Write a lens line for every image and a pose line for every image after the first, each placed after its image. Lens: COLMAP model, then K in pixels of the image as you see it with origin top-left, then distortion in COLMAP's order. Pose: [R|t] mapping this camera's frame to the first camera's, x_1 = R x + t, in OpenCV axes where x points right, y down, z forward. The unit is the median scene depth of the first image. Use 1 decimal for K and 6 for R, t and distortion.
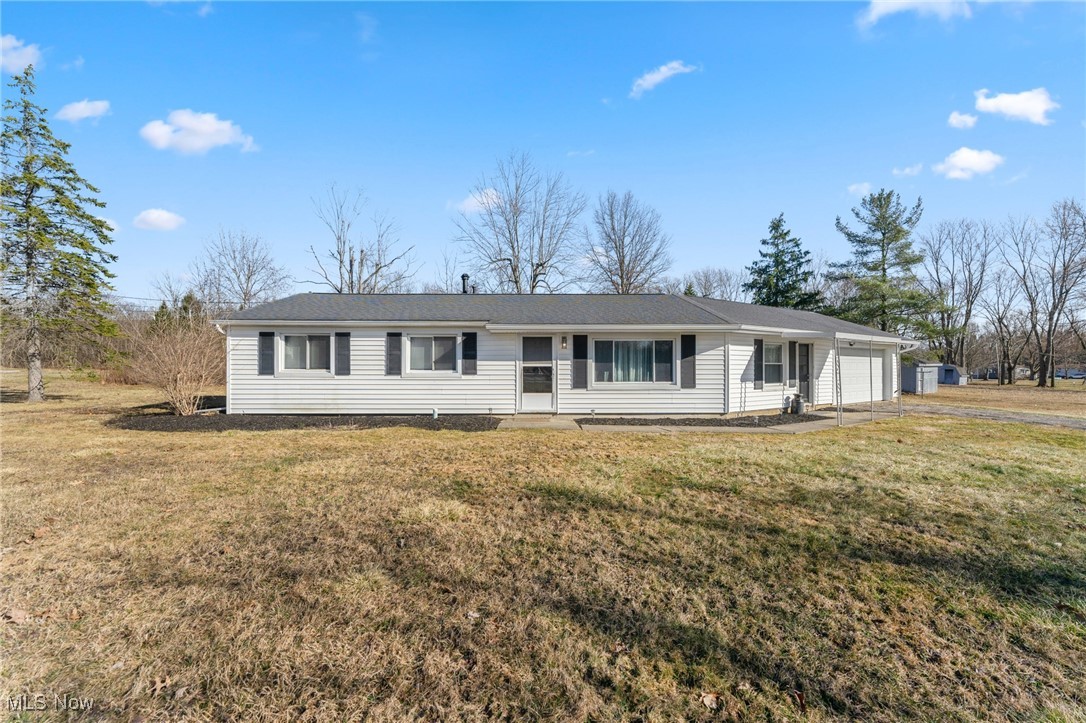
lens RADIAL K [[437.5, 0, 543.6], [0, 437.5, 367.5], [0, 0, 1]] dist [-0.000283, -0.000031]
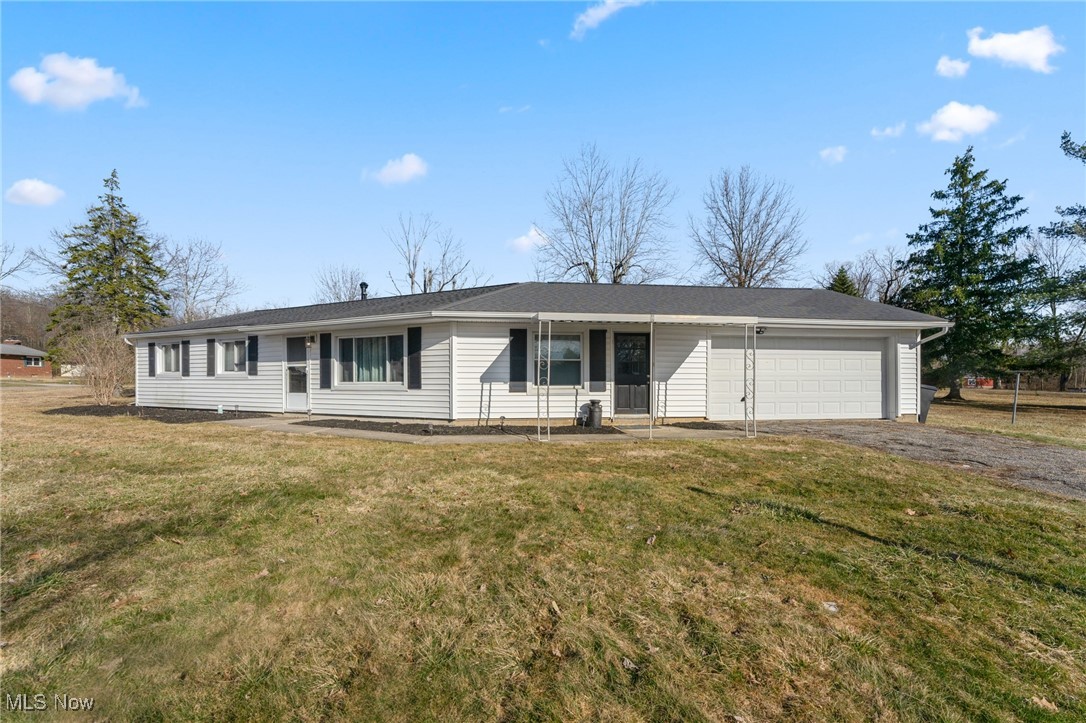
lens RADIAL K [[448.5, 0, 543.0], [0, 448.5, 391.0], [0, 0, 1]] dist [0.000881, 0.000047]
pose [[0.899760, 0.008196, -0.436309, 0.943747], [0.000393, 0.999808, 0.019591, 0.033951], [0.436386, -0.017799, 0.899584, 0.309842]]
